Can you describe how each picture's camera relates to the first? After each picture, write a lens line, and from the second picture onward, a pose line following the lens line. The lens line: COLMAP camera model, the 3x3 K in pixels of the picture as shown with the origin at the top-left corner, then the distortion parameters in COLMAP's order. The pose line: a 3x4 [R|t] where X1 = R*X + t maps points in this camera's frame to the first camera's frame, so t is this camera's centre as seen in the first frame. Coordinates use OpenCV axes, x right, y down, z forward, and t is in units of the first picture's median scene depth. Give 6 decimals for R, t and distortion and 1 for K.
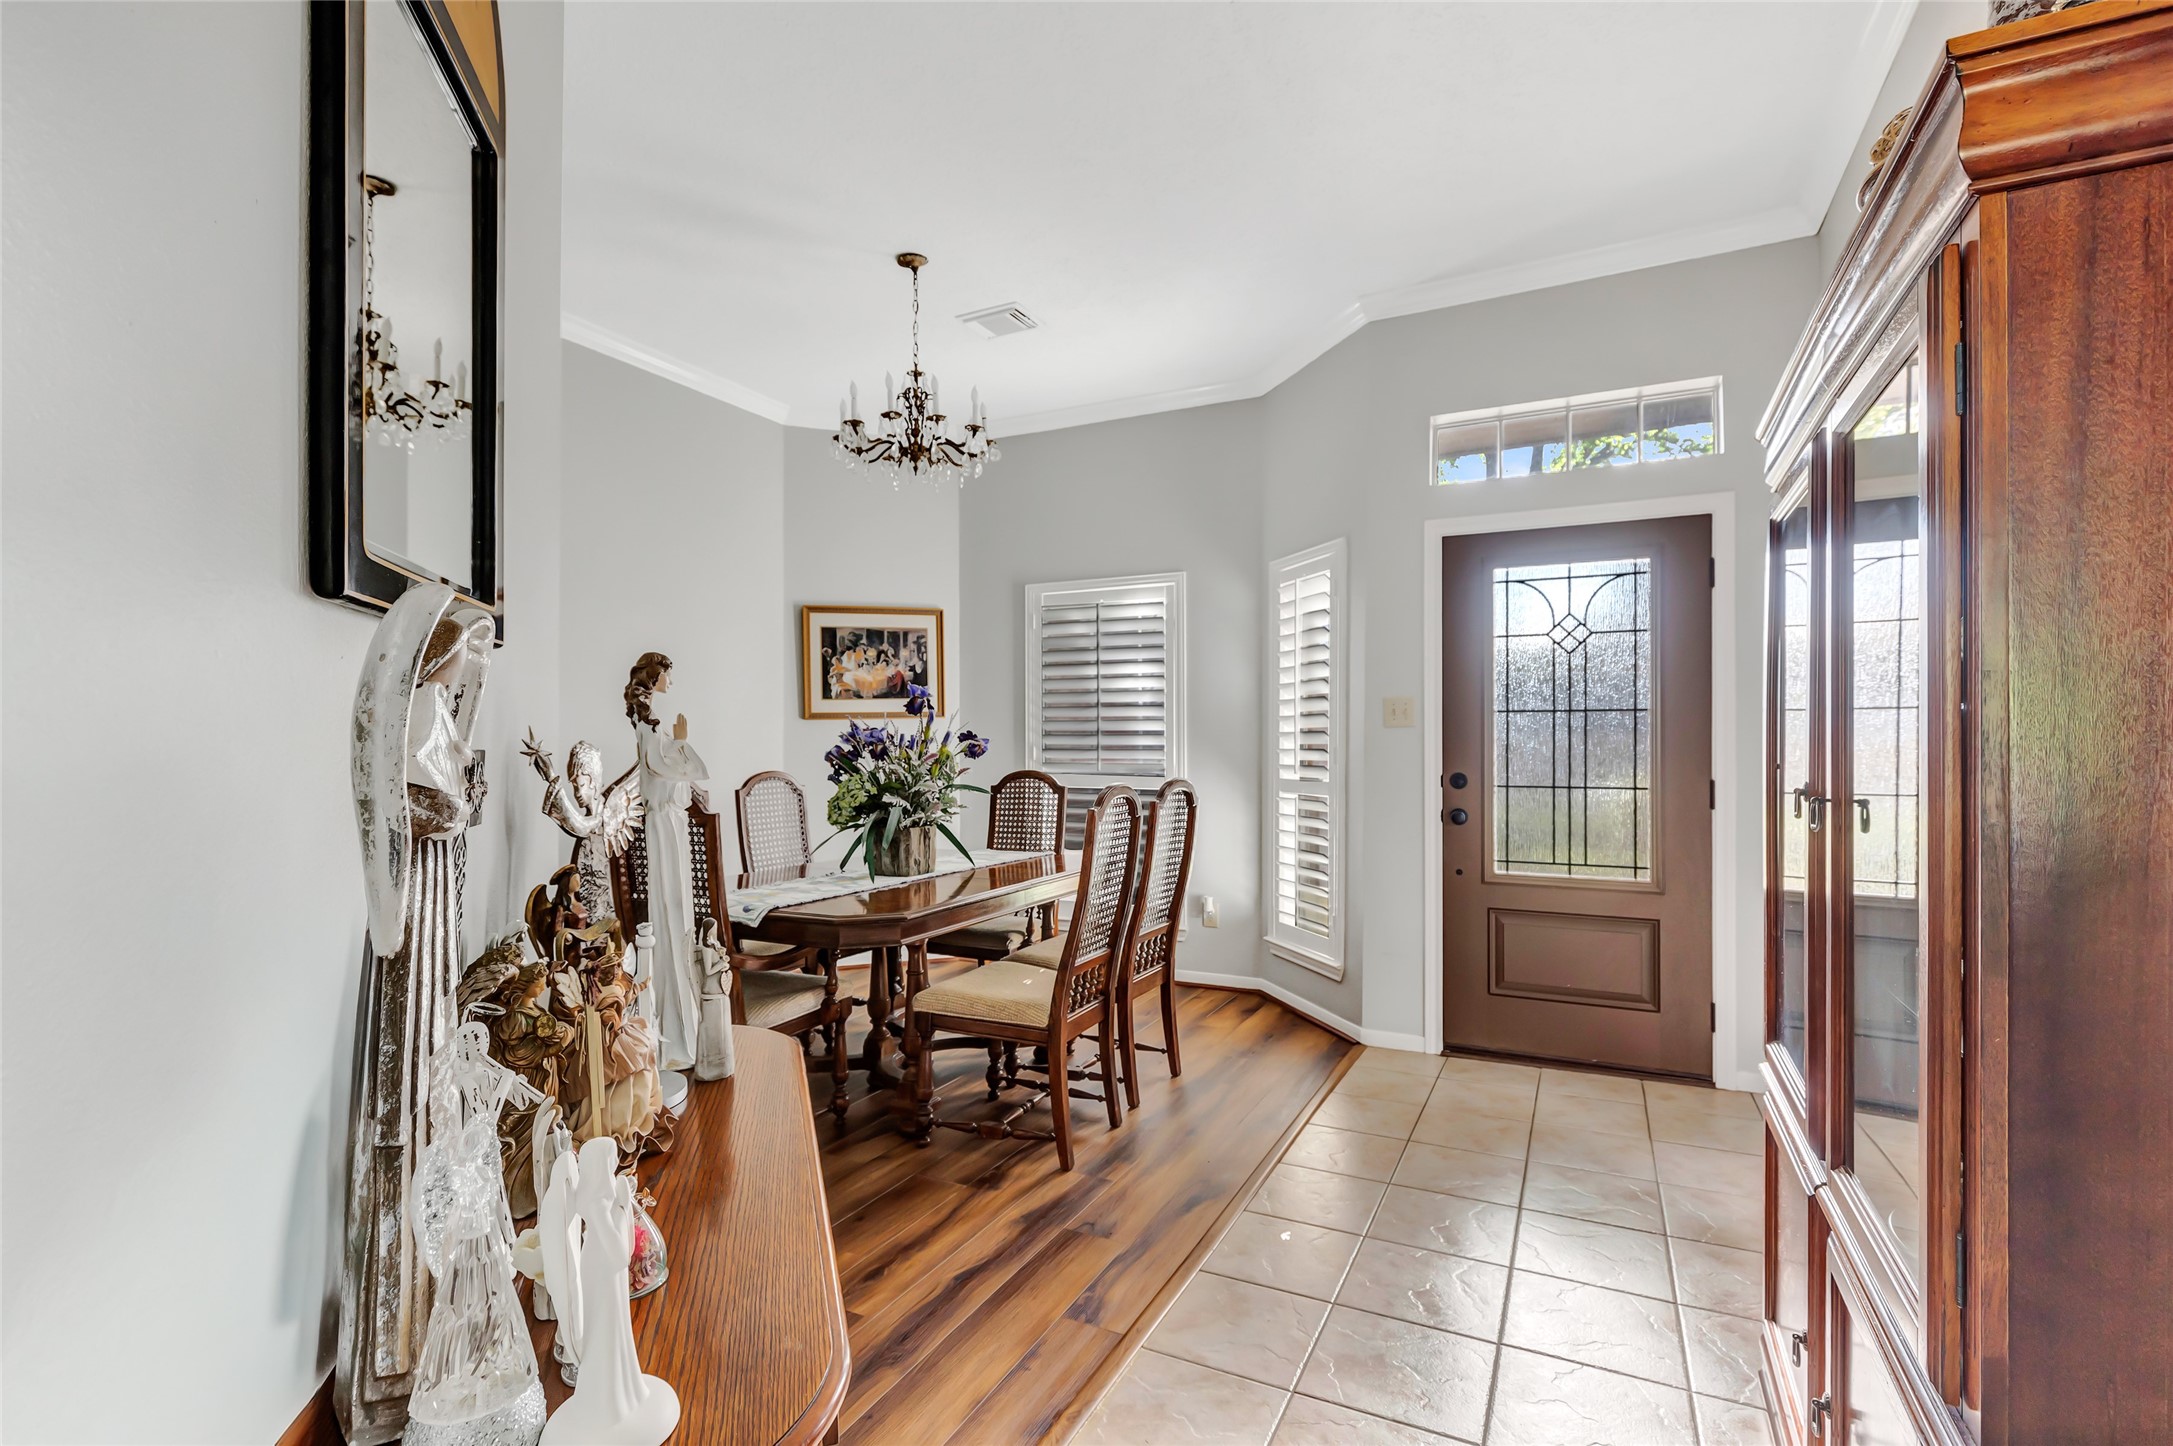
lens RADIAL K [[994.3, 0, 1086.3], [0, 994.3, 732.1], [0, 0, 1]] dist [0.005221, -0.000007]
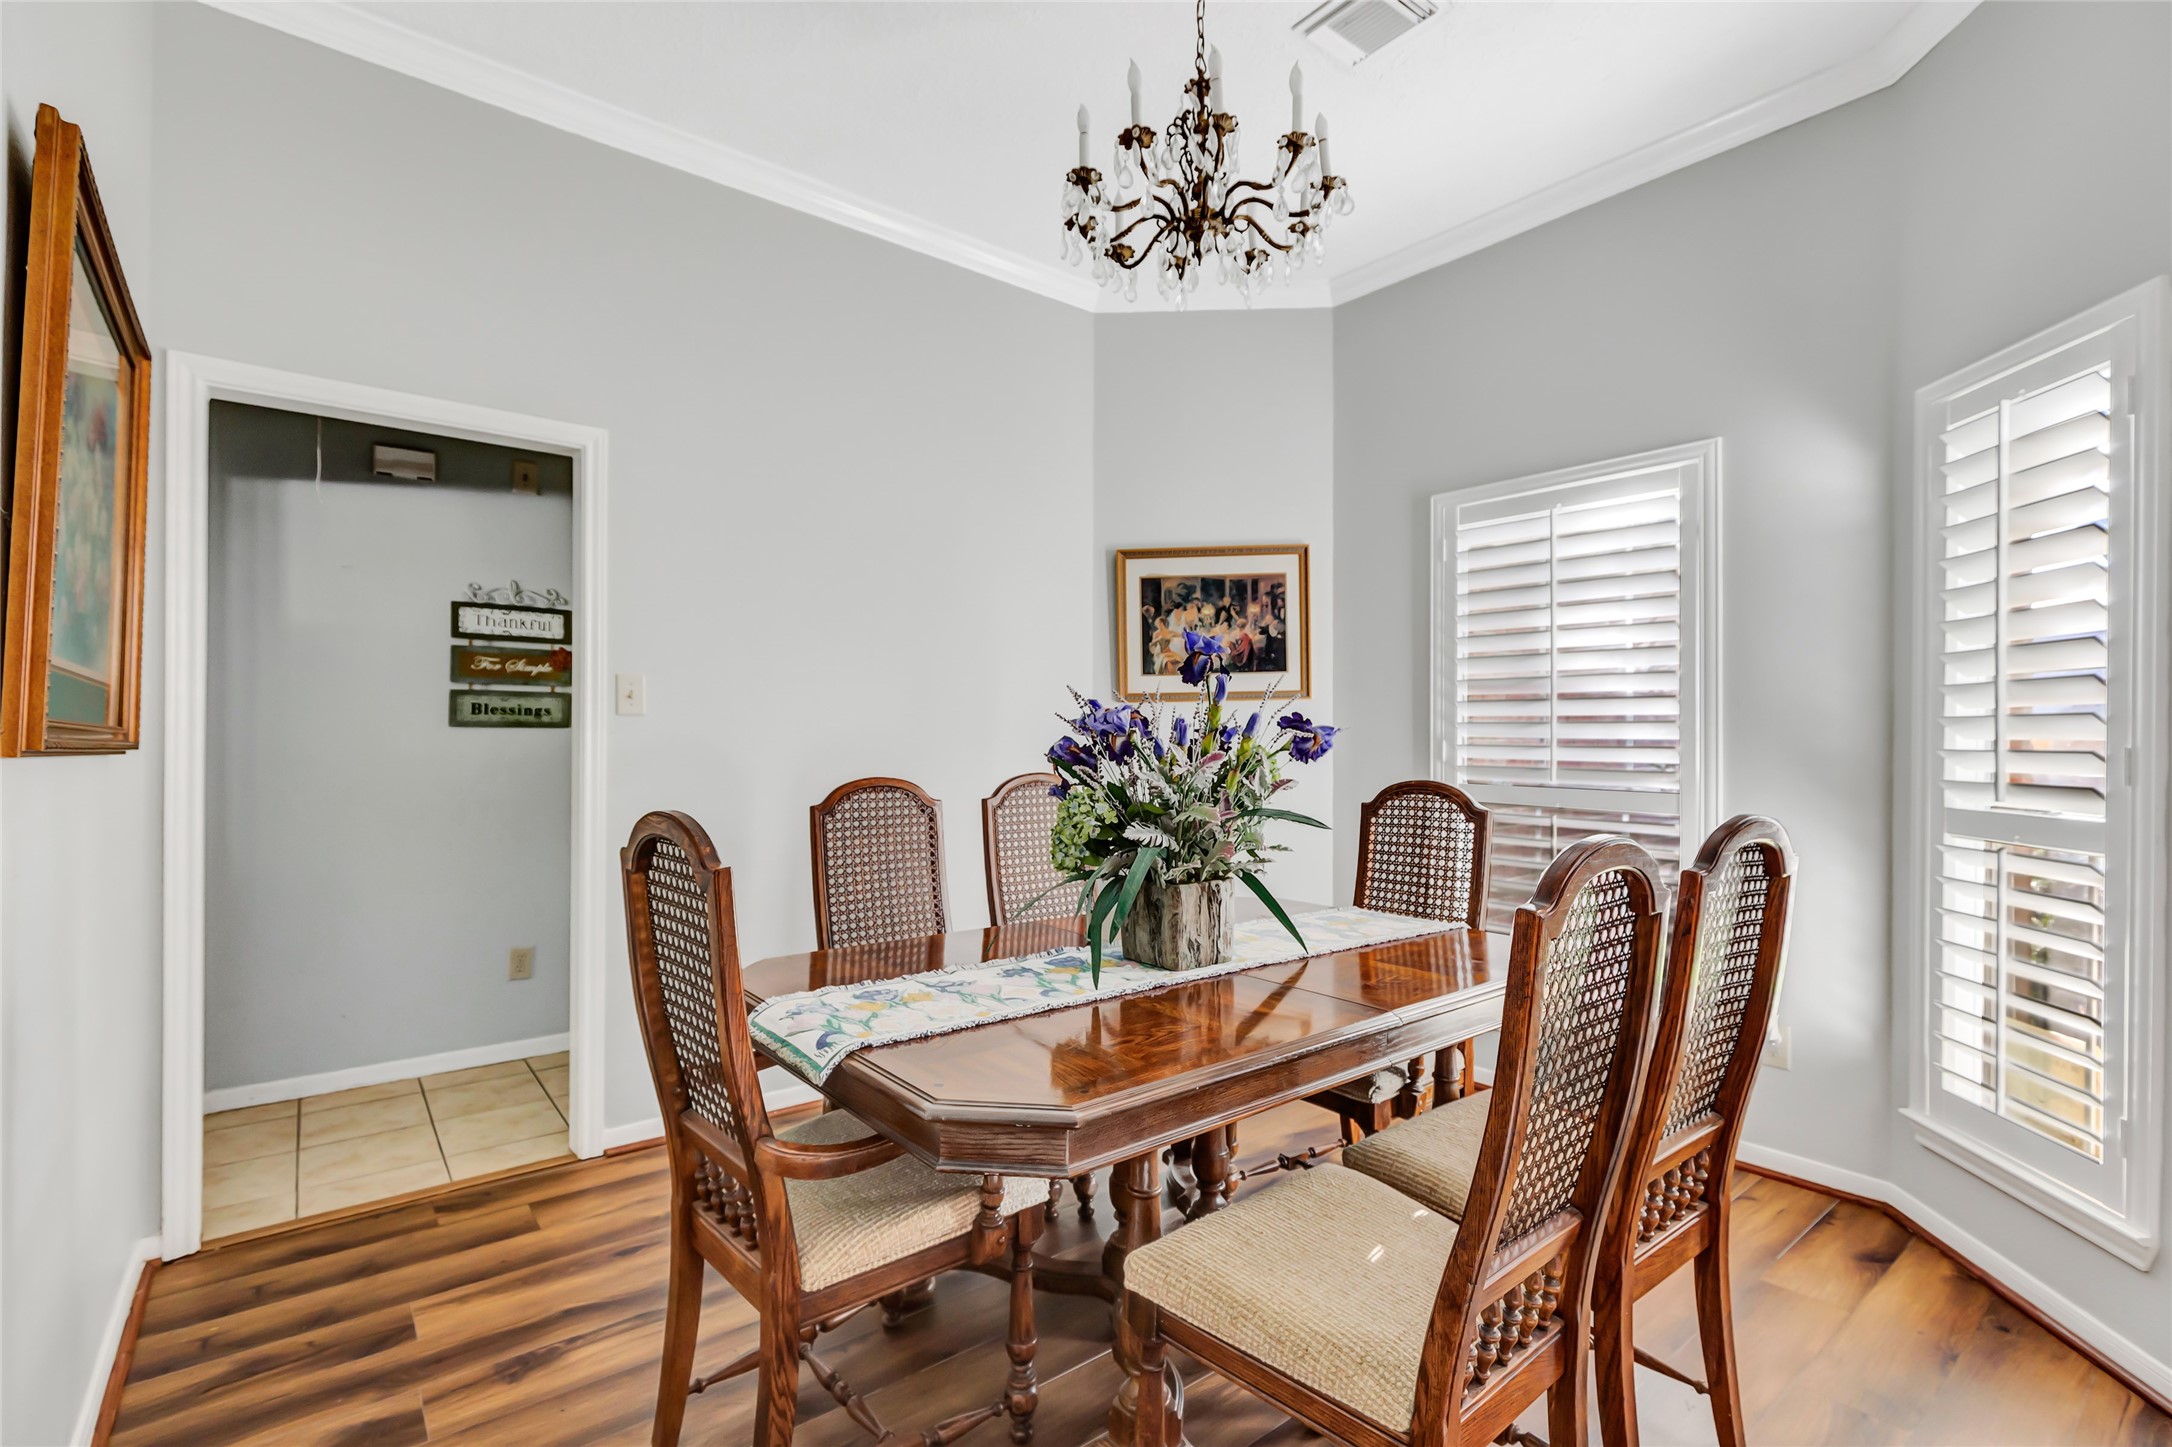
lens RADIAL K [[993.8, 0, 1091.8], [0, 993.8, 724.0], [0, 0, 1]] dist [0.005221, -0.000007]
pose [[0.912175, 0.001934, -0.409795, 0.006475], [-0.002221, 0.999998, -0.000224, 0.005436], [0.409794, 0.001114, 0.912177, 0.421873]]
